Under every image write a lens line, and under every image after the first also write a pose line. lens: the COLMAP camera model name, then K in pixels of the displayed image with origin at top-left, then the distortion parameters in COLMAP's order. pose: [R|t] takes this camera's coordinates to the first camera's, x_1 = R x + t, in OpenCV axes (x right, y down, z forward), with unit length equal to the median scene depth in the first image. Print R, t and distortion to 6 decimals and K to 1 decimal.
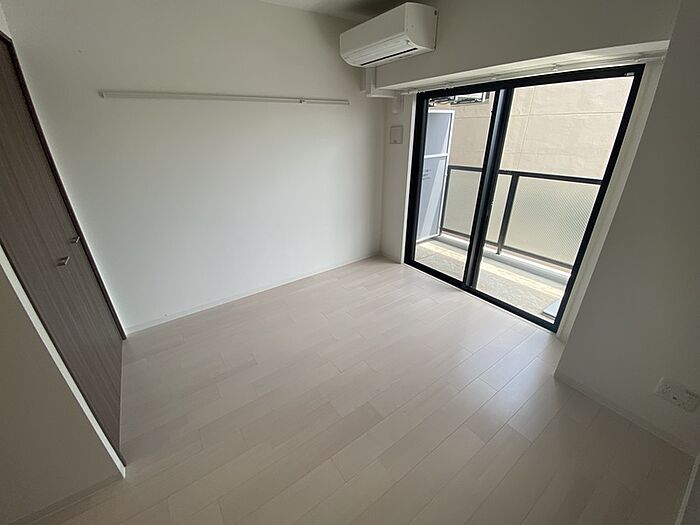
lens RADIAL K [[287.5, 0, 349.1], [0, 287.5, 262.4], [0, 0, 1]] dist [0.003546, -0.001138]
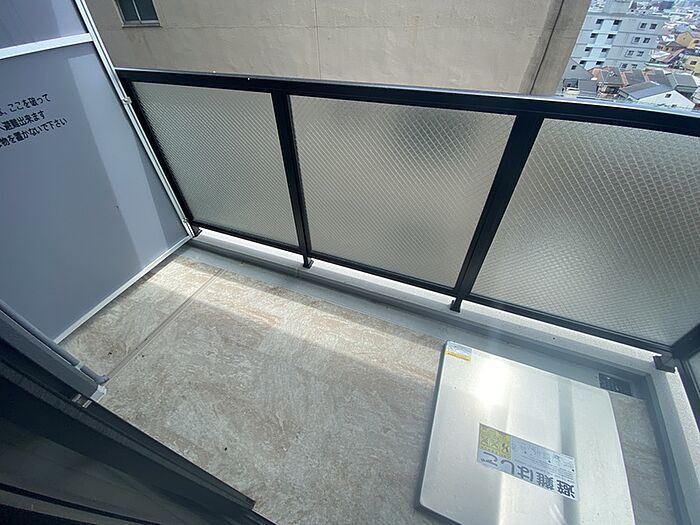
lens RADIAL K [[287.5, 0, 351.4], [0, 287.5, 262.6], [0, 0, 1]] dist [0.003546, -0.001138]
pose [[0.842598, -0.364341, 0.396591, 0.359213], [0.223132, 0.906415, 0.358641, -0.185624], [-0.490144, -0.213698, 0.845040, 0.501467]]
